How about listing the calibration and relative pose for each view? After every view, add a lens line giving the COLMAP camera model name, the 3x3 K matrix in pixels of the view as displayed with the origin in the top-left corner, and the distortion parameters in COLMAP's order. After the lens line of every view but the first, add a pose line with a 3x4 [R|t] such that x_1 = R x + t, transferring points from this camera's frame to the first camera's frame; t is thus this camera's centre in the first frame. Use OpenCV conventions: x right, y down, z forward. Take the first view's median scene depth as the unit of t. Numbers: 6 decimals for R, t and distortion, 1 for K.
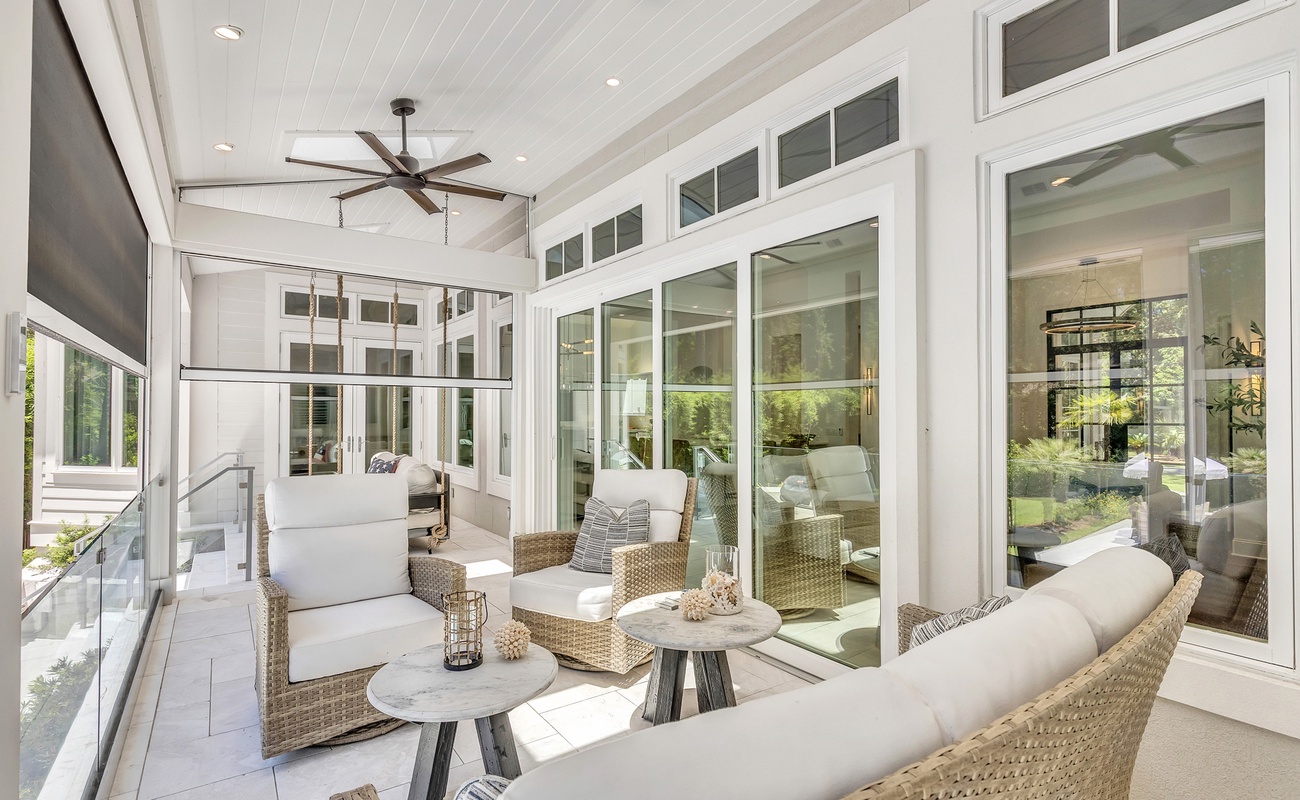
lens RADIAL K [[600.8, 0, 651.5], [0, 600.8, 404.8], [0, 0, 1]] dist [0.015330, 0.000043]
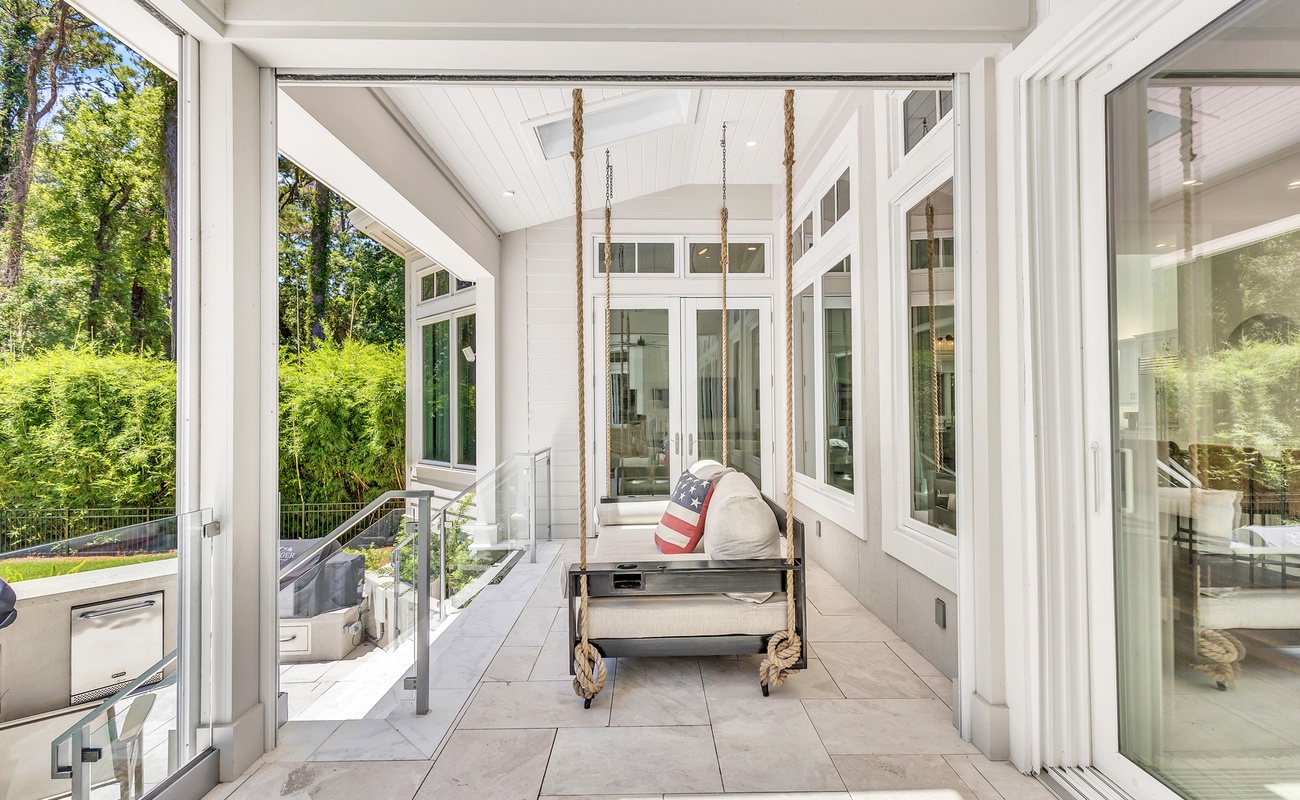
lens RADIAL K [[589.5, 0, 653.6], [0, 589.5, 403.5], [0, 0, 1]] dist [0.011137, 0.000034]
pose [[0.824958, -0.015311, -0.564986, -0.127527], [0.017063, 0.999852, -0.002181, 0.018329], [0.564936, -0.007841, 0.825097, 0.410932]]
